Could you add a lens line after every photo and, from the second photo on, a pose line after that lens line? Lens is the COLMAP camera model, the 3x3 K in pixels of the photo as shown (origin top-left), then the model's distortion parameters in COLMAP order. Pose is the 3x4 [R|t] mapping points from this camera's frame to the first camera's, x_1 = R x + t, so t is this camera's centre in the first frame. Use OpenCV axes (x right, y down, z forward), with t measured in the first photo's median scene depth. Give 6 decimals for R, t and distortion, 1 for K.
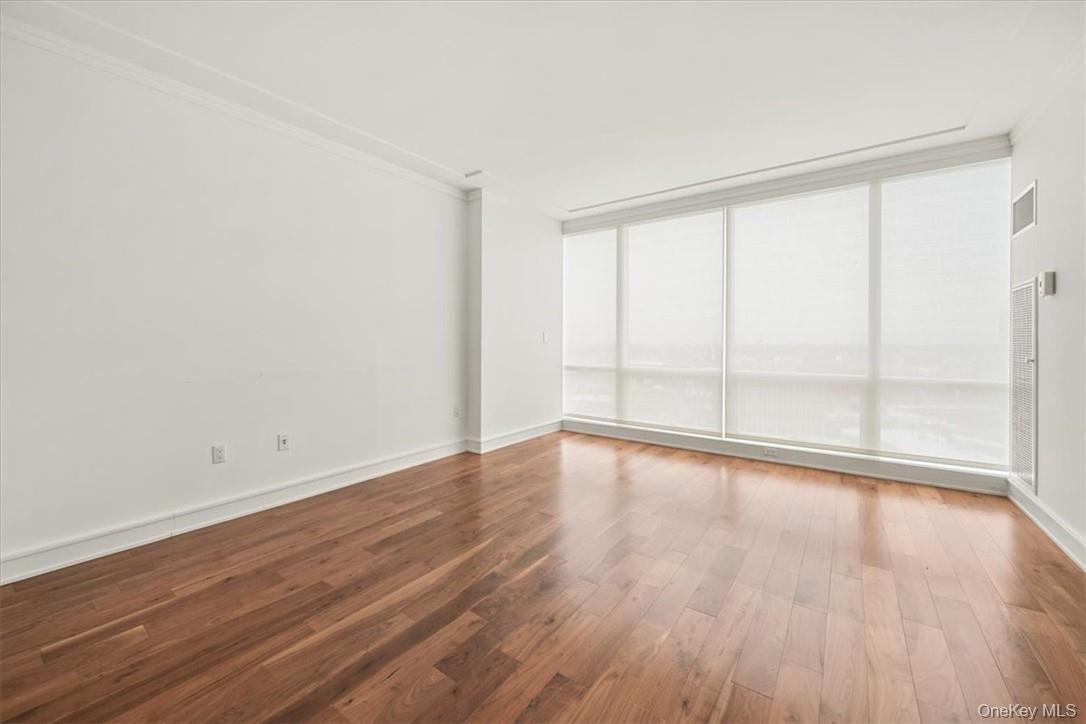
lens RADIAL K [[411.0, 0, 564.0], [0, 411.0, 346.6], [0, 0, 1]] dist [-0.000148, 0.000008]
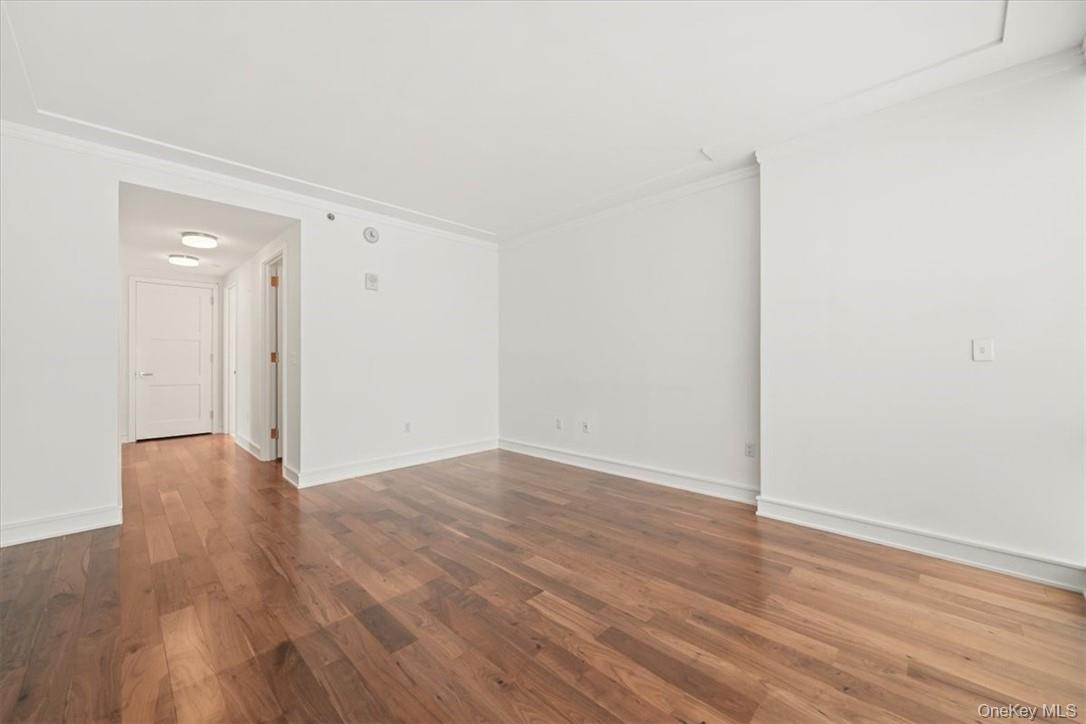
lens RADIAL K [[436.5, 0, 541.7], [0, 436.5, 357.8], [0, 0, 1]] dist [-0.001826, -0.000174]
pose [[-0.185179, -0.010331, -0.982650, 0.969231], [-0.007410, 0.999931, -0.009116, -0.009144], [0.982677, 0.005594, -0.185243, 1.178279]]
